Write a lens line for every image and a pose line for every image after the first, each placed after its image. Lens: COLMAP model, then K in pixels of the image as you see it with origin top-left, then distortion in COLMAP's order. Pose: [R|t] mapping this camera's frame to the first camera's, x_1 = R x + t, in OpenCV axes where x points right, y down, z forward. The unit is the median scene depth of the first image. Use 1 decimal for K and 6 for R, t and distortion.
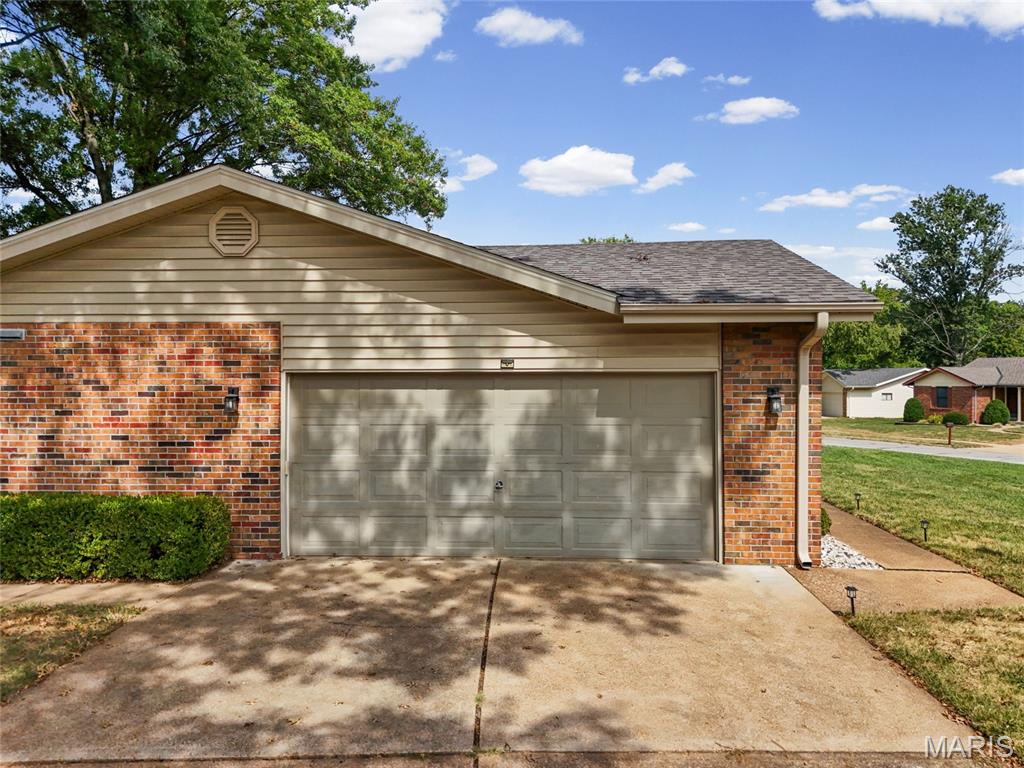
lens RADIAL K [[747.9, 0, 512.0], [0, 747.9, 384.0], [0, 0, 1]] dist [0.021034, -0.001289]
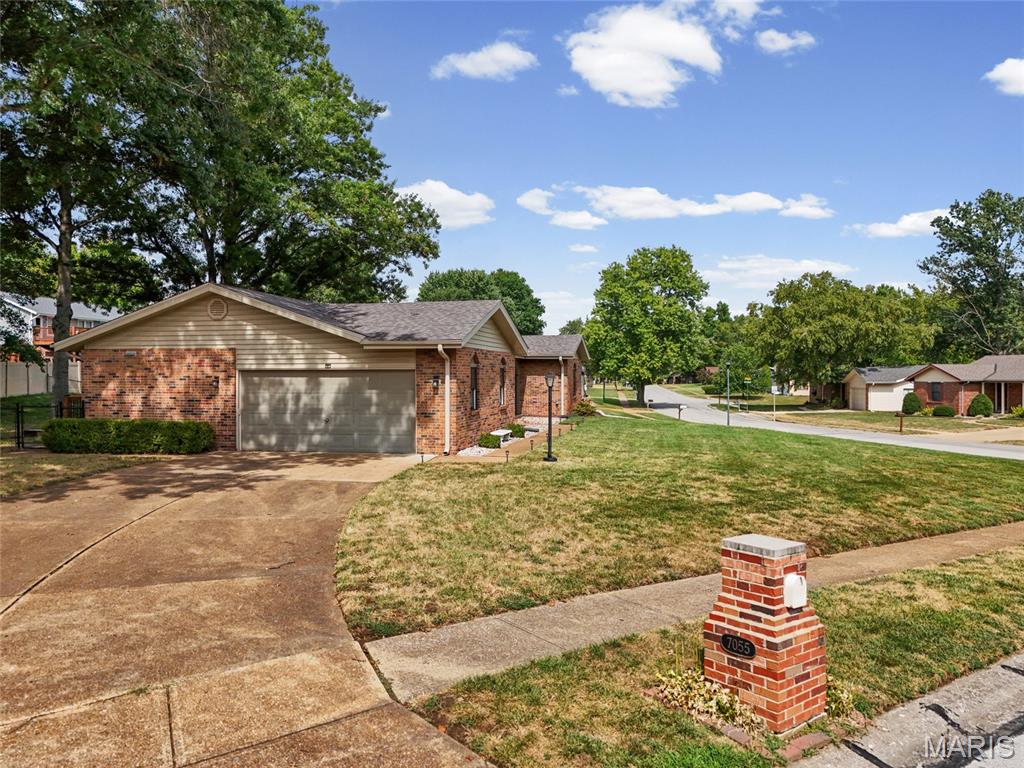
lens RADIAL K [[747.9, 0, 512.0], [0, 747.9, 384.0], [0, 0, 1]] dist [0.021034, -0.001289]
pose [[0.985242, 0.001711, -0.171161, 0.914300], [-0.001141, 0.999993, 0.003426, 0.018557], [0.171166, -0.003180, 0.985237, -1.115520]]
